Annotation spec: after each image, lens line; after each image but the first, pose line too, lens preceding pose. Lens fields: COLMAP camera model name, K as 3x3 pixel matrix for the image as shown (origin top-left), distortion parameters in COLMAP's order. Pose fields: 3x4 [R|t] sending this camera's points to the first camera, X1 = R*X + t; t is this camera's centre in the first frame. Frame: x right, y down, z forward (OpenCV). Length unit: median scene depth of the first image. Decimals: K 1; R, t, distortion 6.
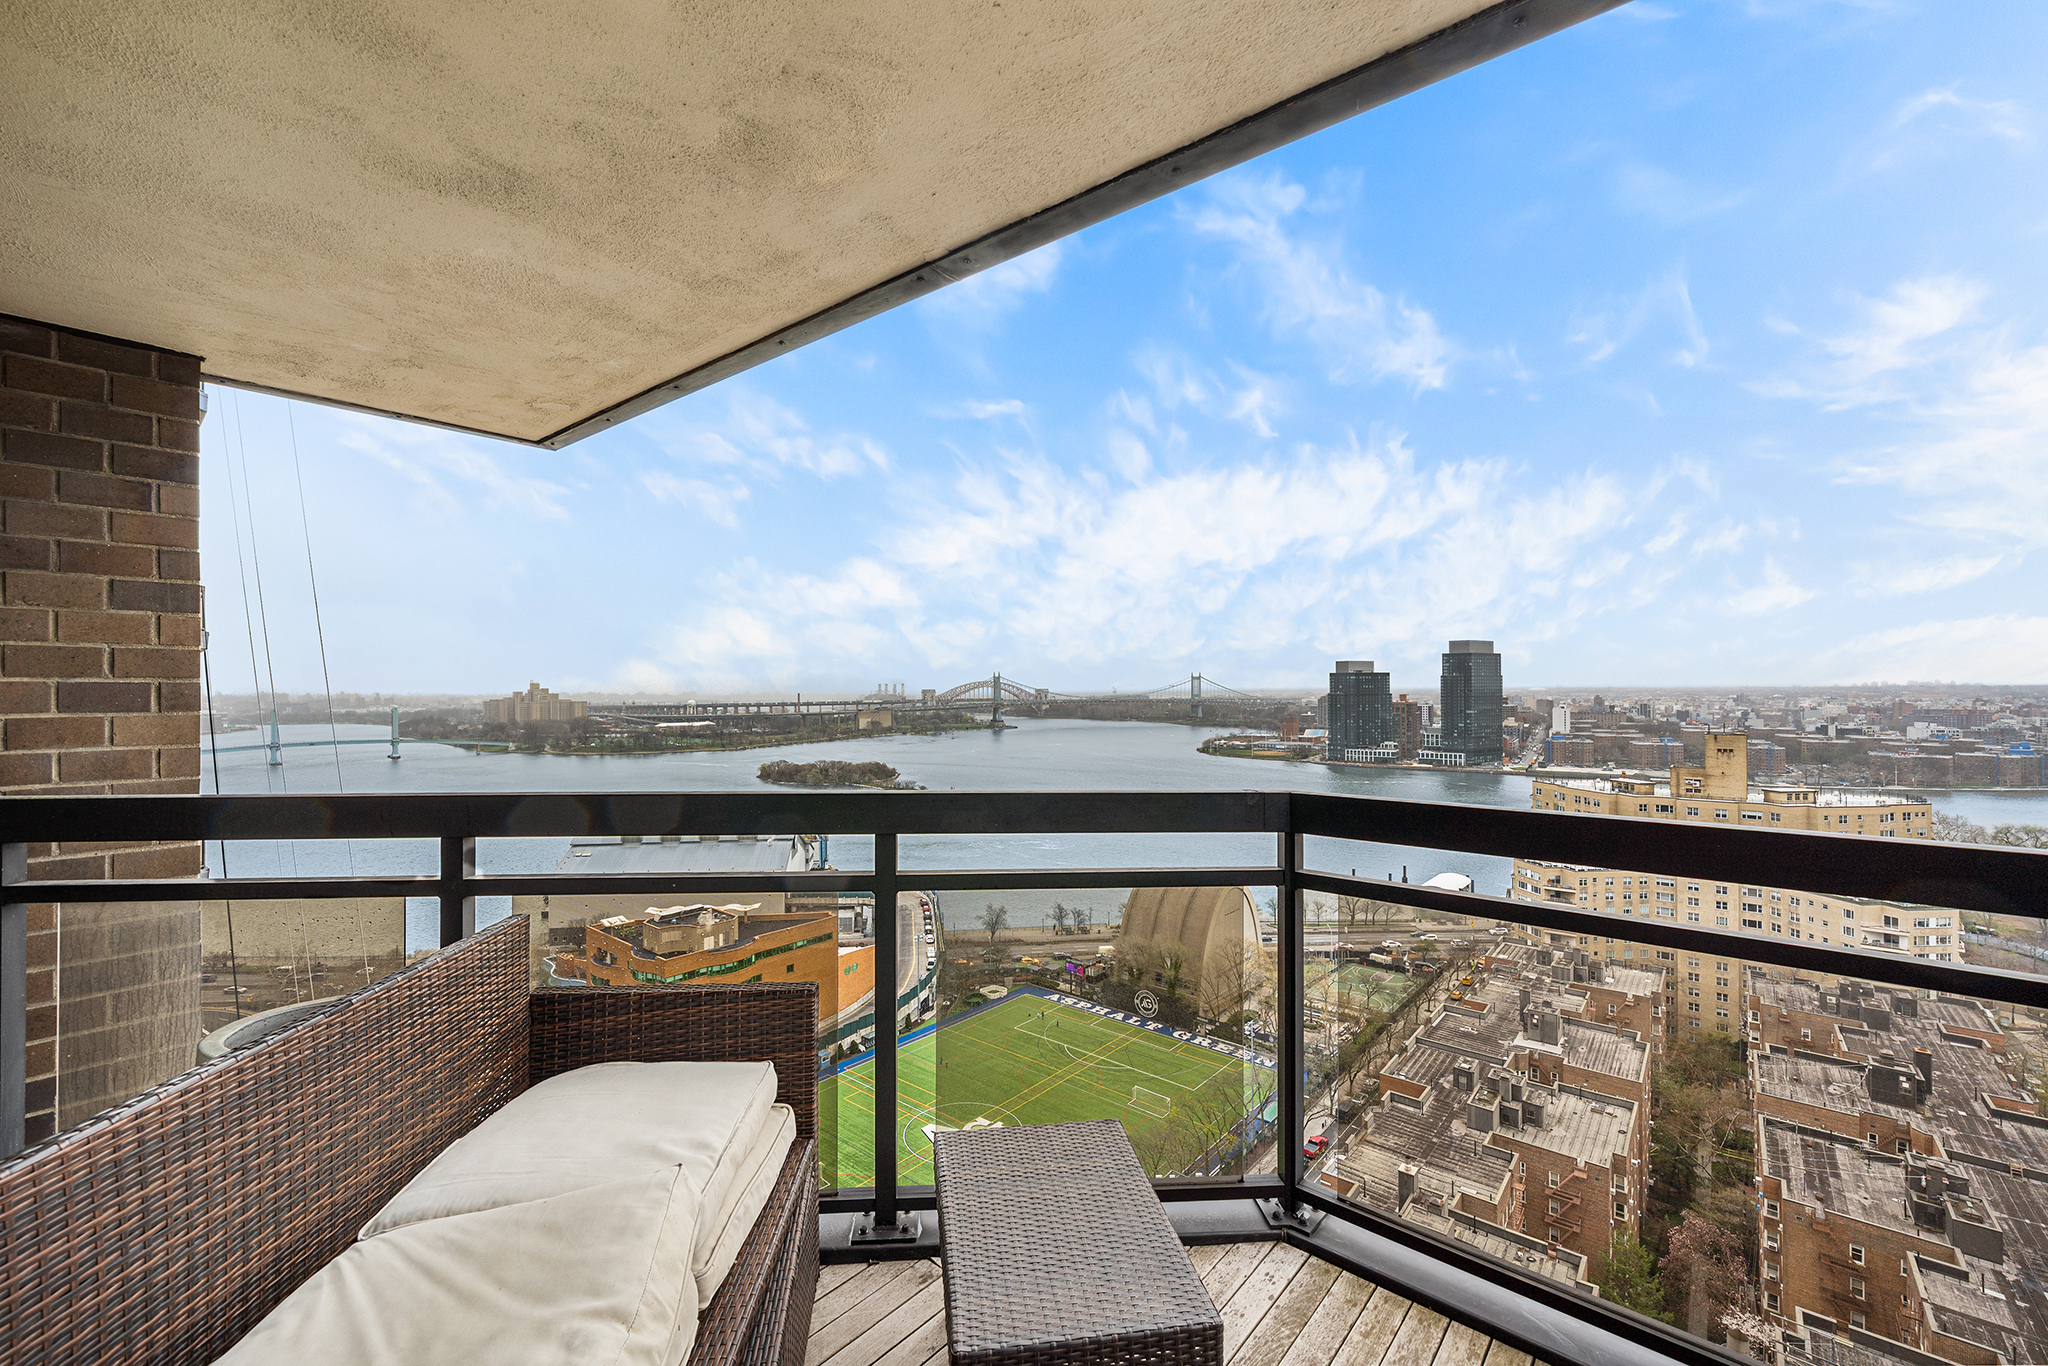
lens RADIAL K [[827.3, 0, 1013.5], [0, 827.3, 689.8], [0, 0, 1]] dist [-0.000296, -0.000362]
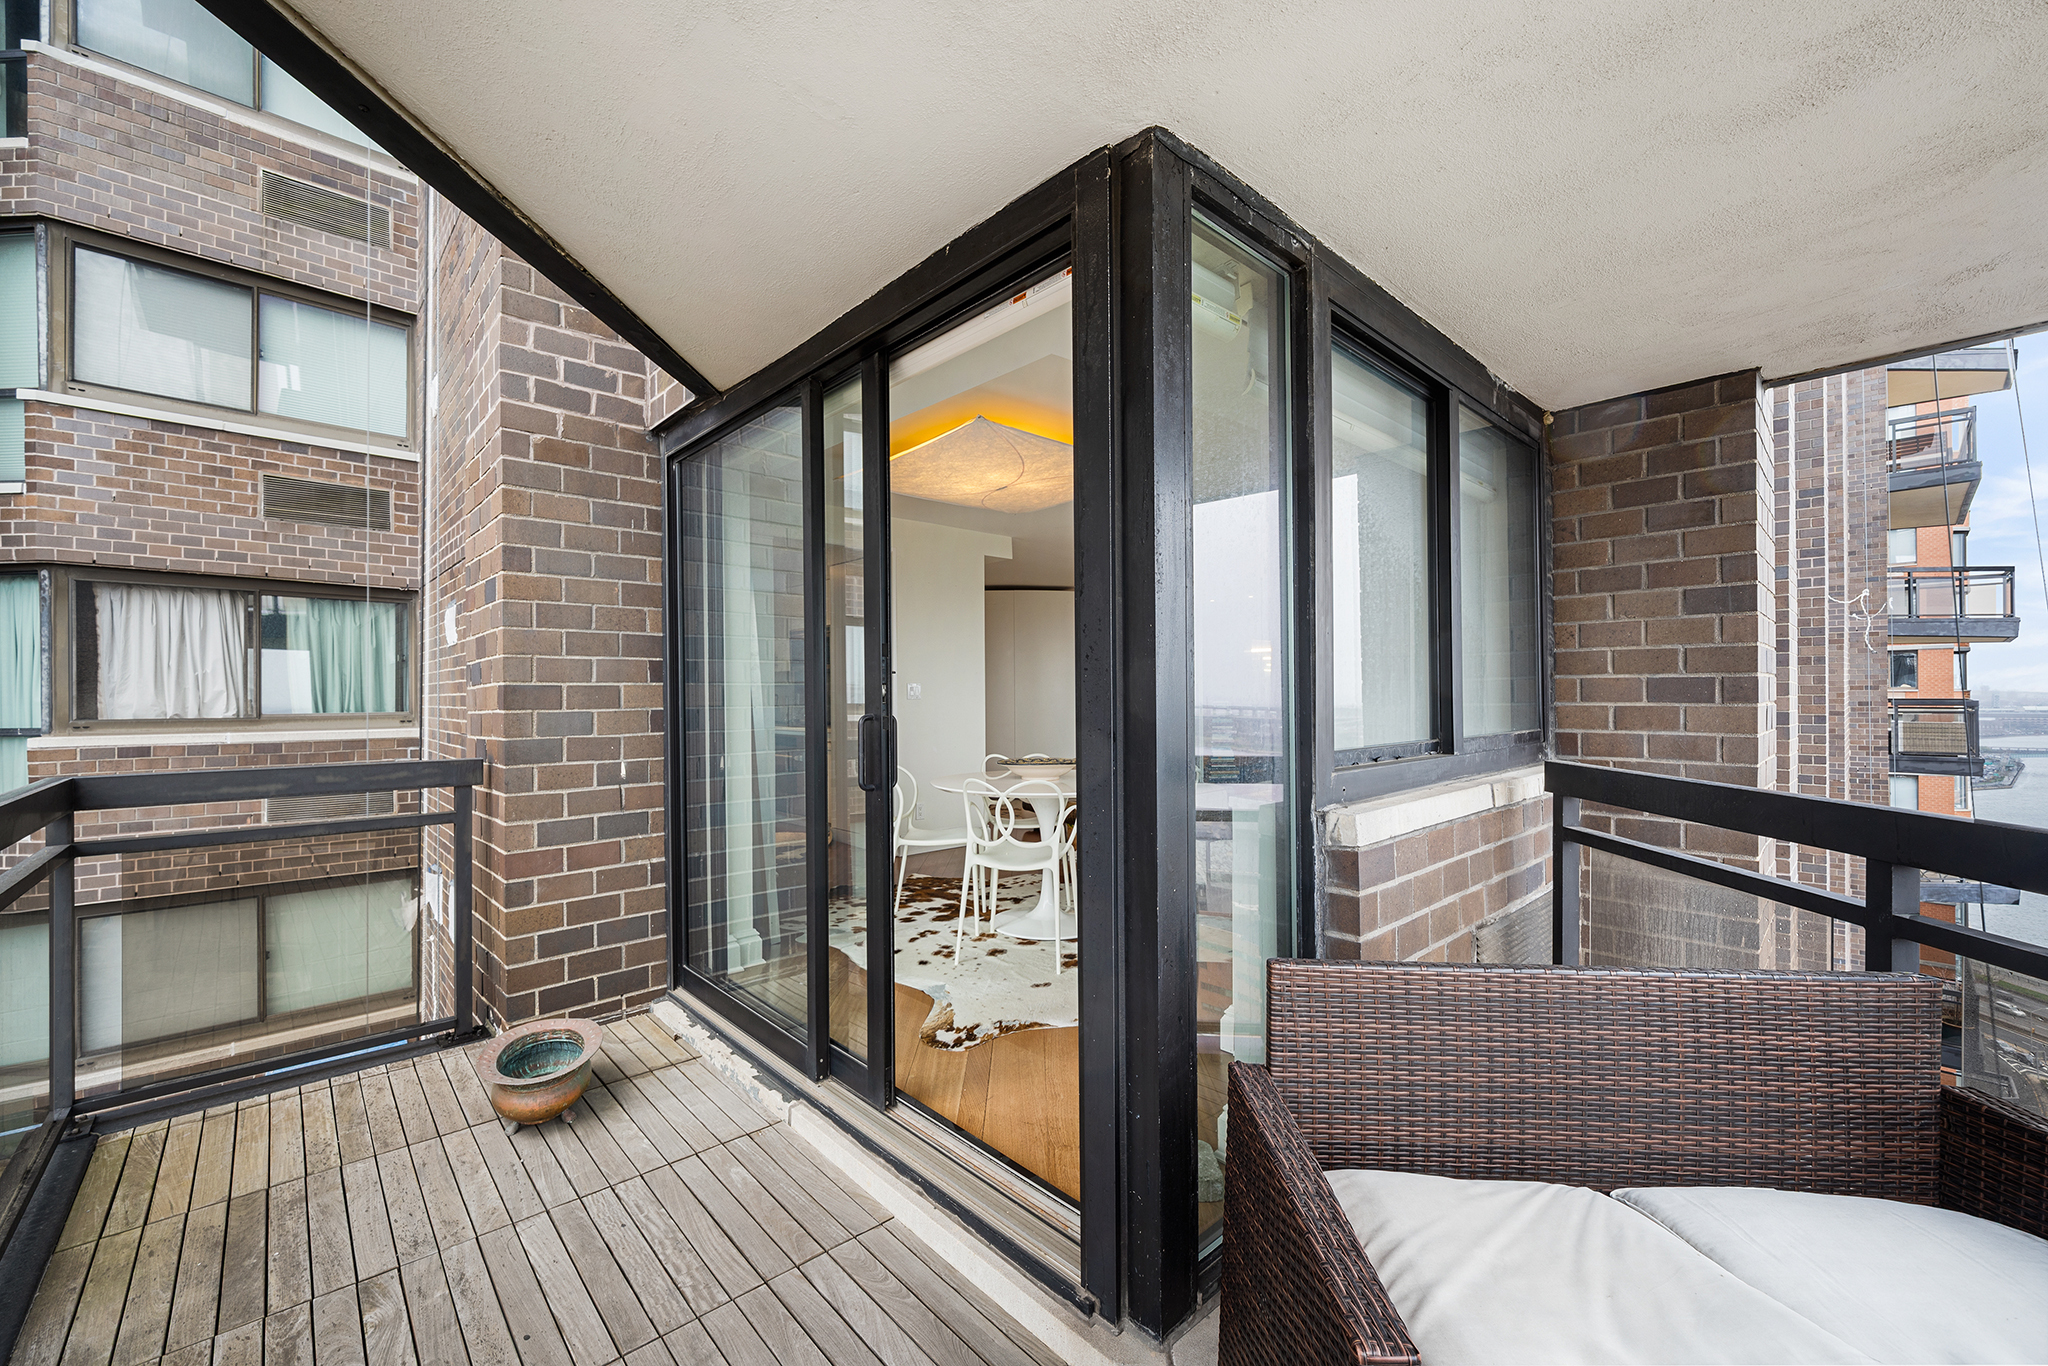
lens RADIAL K [[827.3, 0, 1015.7], [0, 827.3, 688.8], [0, 0, 1]] dist [-0.000296, -0.000362]
pose [[-0.098325, 0.002062, -0.995152, 0.333964], [0.008962, 0.999959, 0.001186, -0.004729], [0.995114, -0.008802, -0.098340, 0.323048]]
